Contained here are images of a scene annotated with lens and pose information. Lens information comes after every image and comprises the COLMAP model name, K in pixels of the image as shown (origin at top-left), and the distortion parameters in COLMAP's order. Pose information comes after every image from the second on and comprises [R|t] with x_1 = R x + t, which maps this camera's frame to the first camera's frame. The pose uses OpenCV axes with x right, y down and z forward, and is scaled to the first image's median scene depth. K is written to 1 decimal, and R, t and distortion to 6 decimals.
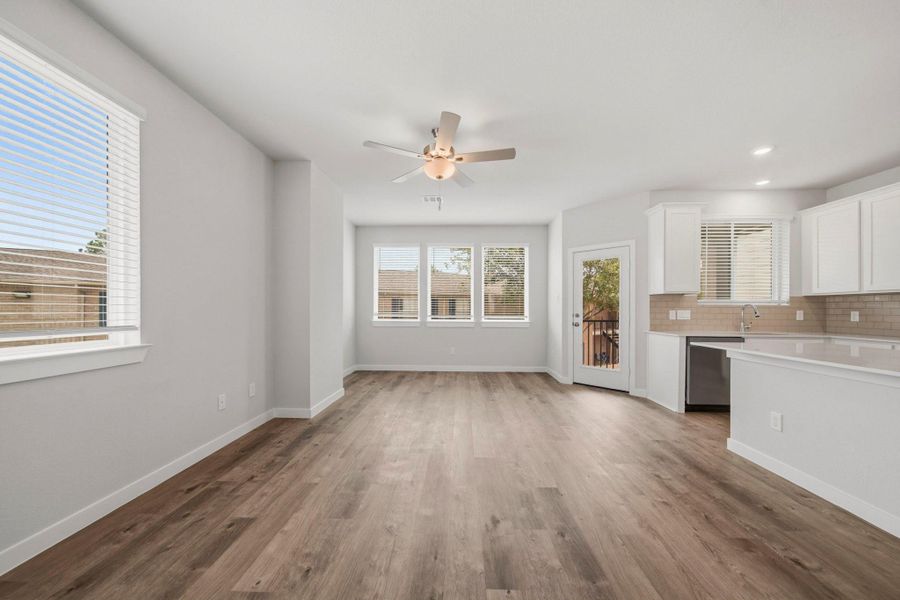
lens RADIAL K [[310.2, 0, 456.1], [0, 310.2, 309.6], [0, 0, 1]] dist [-0.000357, -0.005114]
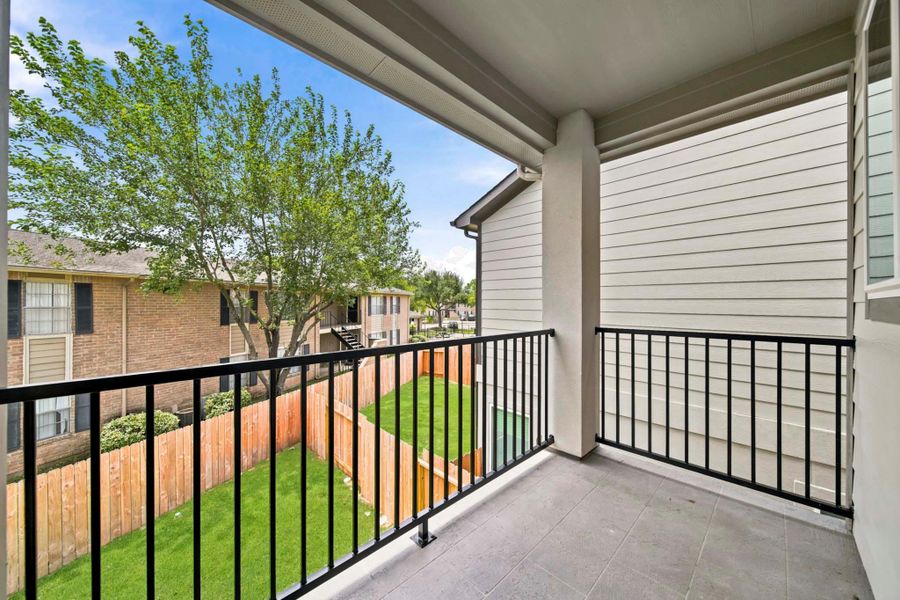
lens RADIAL K [[322.8, 0, 449.0], [0, 322.8, 302.8], [0, 0, 1]] dist [-0.002208, -0.000301]
pose [[0.700335, -0.000516, 0.713814, 0.112277], [-0.000291, 0.999999, 0.001008, -0.002861], [-0.713814, -0.000914, 0.700335, 0.250096]]
